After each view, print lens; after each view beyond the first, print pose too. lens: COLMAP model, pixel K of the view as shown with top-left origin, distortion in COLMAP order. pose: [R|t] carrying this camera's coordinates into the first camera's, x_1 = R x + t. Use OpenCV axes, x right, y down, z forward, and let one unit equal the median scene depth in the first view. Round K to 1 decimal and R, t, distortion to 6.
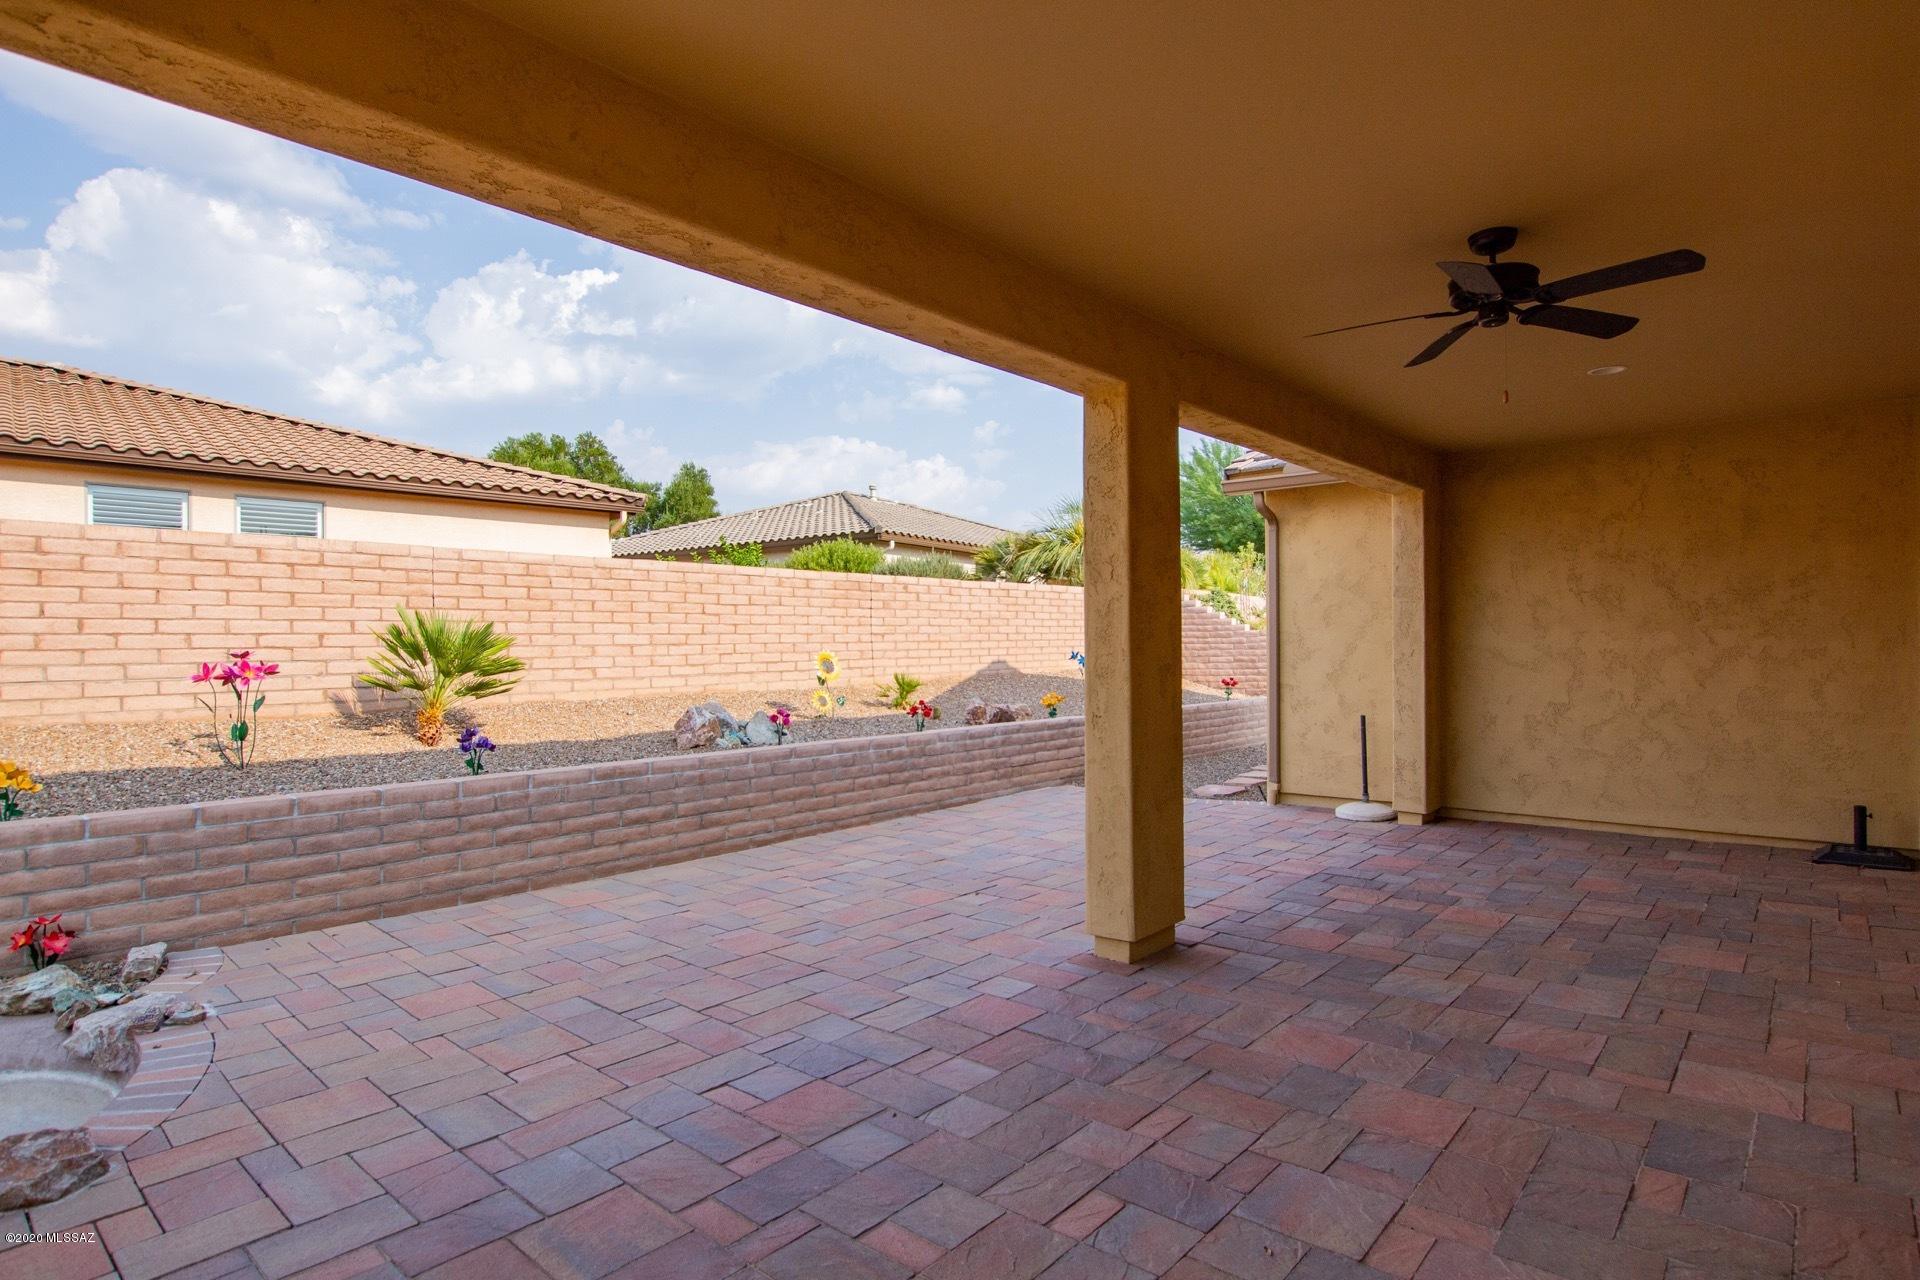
lens RADIAL K [[962.6, 0, 969.4], [0, 962.6, 641.4], [0, 0, 1]] dist [-0.005460, -0.000976]
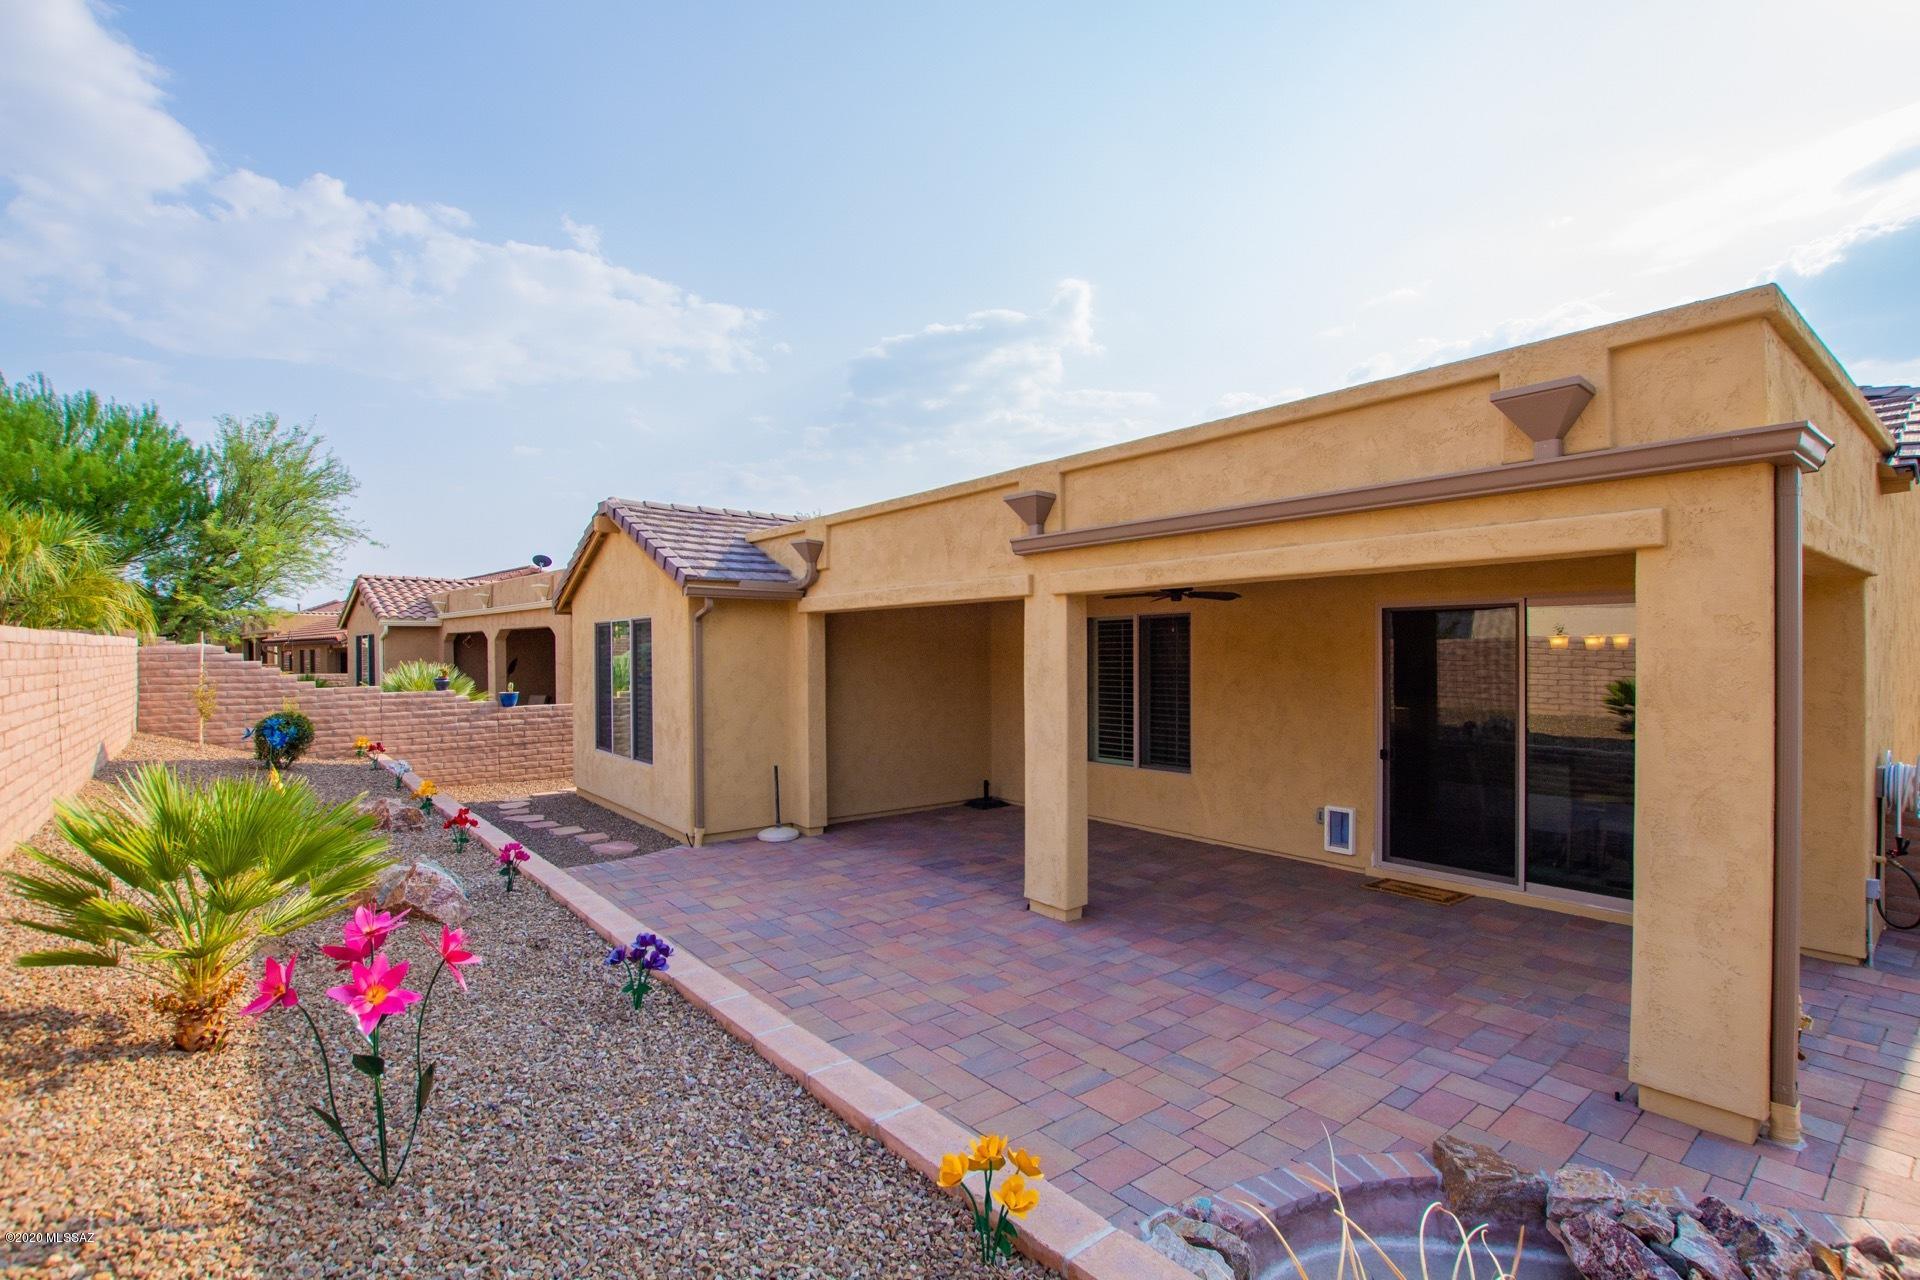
lens RADIAL K [[885.1, 0, 968.2], [0, 885.1, 650.3], [0, 0, 1]] dist [-0.000936, -0.000090]
pose [[0.177504, 0.013625, 0.984026, -1.225286], [-0.006402, 0.999899, -0.012690, -0.115490], [-0.984099, -0.004047, 0.177573, 0.746495]]
